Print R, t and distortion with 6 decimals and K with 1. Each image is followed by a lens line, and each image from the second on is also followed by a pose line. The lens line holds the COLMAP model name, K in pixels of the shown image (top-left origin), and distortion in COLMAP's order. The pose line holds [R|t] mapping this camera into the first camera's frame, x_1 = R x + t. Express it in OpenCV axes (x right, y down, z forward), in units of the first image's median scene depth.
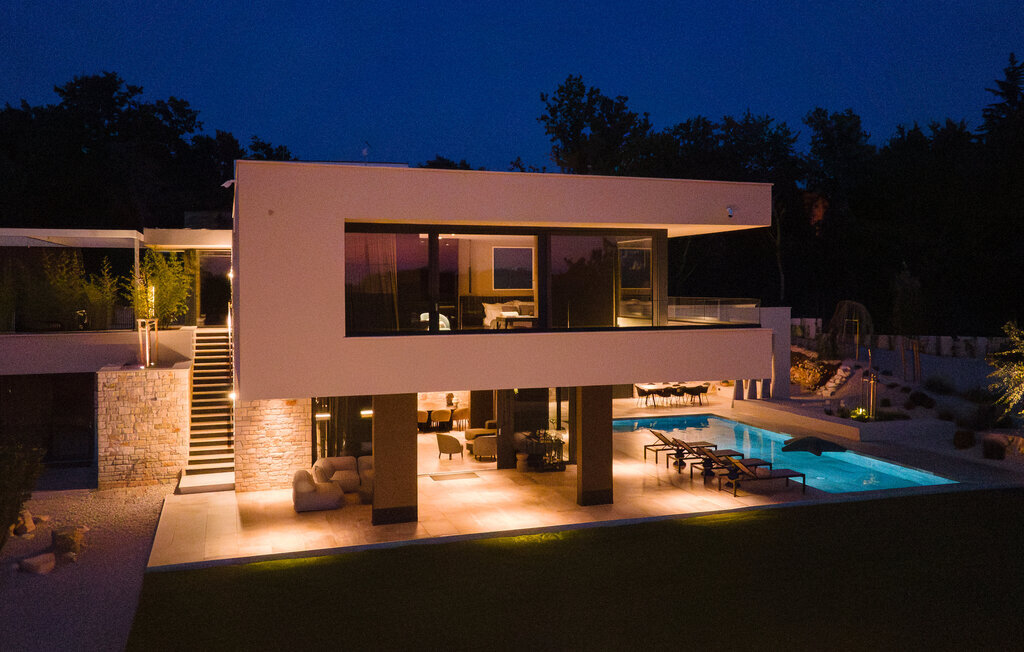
lens RADIAL K [[841.1, 0, 512.0], [0, 841.1, 326.0], [0, 0, 1]] dist [0.008234, 0.001530]
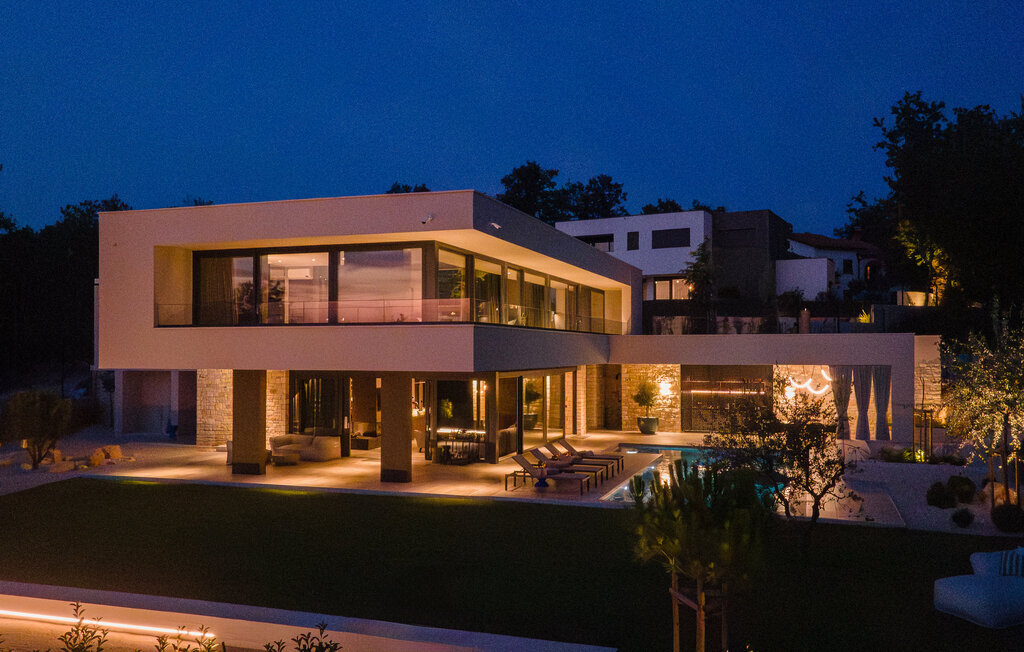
lens RADIAL K [[841.1, 0, 512.0], [0, 841.1, 326.0], [0, 0, 1]] dist [0.008234, 0.001530]
pose [[0.780945, -0.015976, -0.624396, 0.869752], [-0.033309, 0.997185, -0.067175, 0.063976], [0.623711, 0.073257, 0.778214, 0.181568]]
